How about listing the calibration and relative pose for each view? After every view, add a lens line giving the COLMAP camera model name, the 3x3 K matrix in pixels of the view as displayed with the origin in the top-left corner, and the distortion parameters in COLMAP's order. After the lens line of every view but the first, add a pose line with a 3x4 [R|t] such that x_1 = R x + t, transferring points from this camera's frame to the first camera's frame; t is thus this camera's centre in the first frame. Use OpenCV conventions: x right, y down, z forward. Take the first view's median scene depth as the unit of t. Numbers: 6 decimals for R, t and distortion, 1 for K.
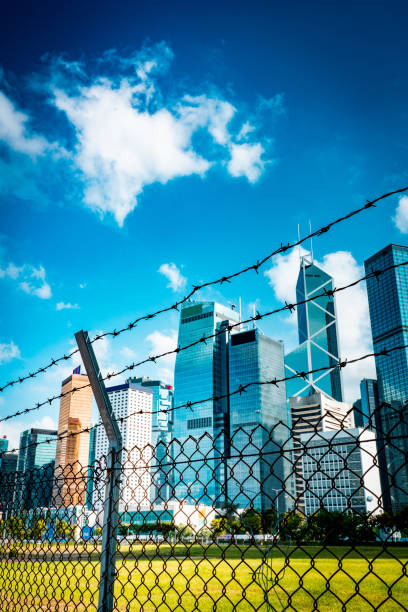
lens RADIAL K [[642.1, 0, 204.0], [0, 642.1, 306.0], [0, 0, 1]] dist [0.082373, 0.002546]
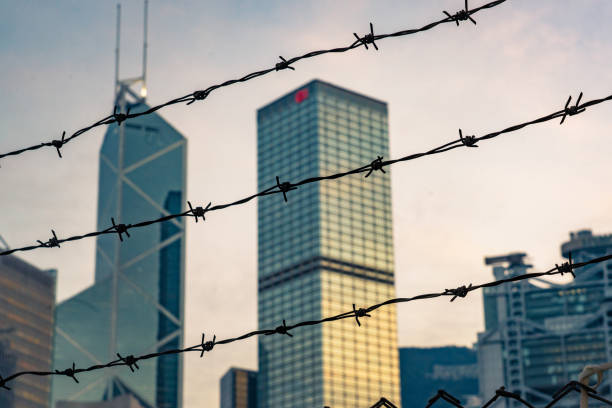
lens RADIAL K [[1226.0, 0, 306.0], [0, 1226.0, 204.0], [0, 0, 1]] dist [0.279623, -0.009495]
pose [[0.955439, 0.100232, 0.277649, 0.046198], [-0.094955, 0.994953, -0.032424, 0.022130], [-0.279498, 0.004615, 0.960135, 0.152585]]
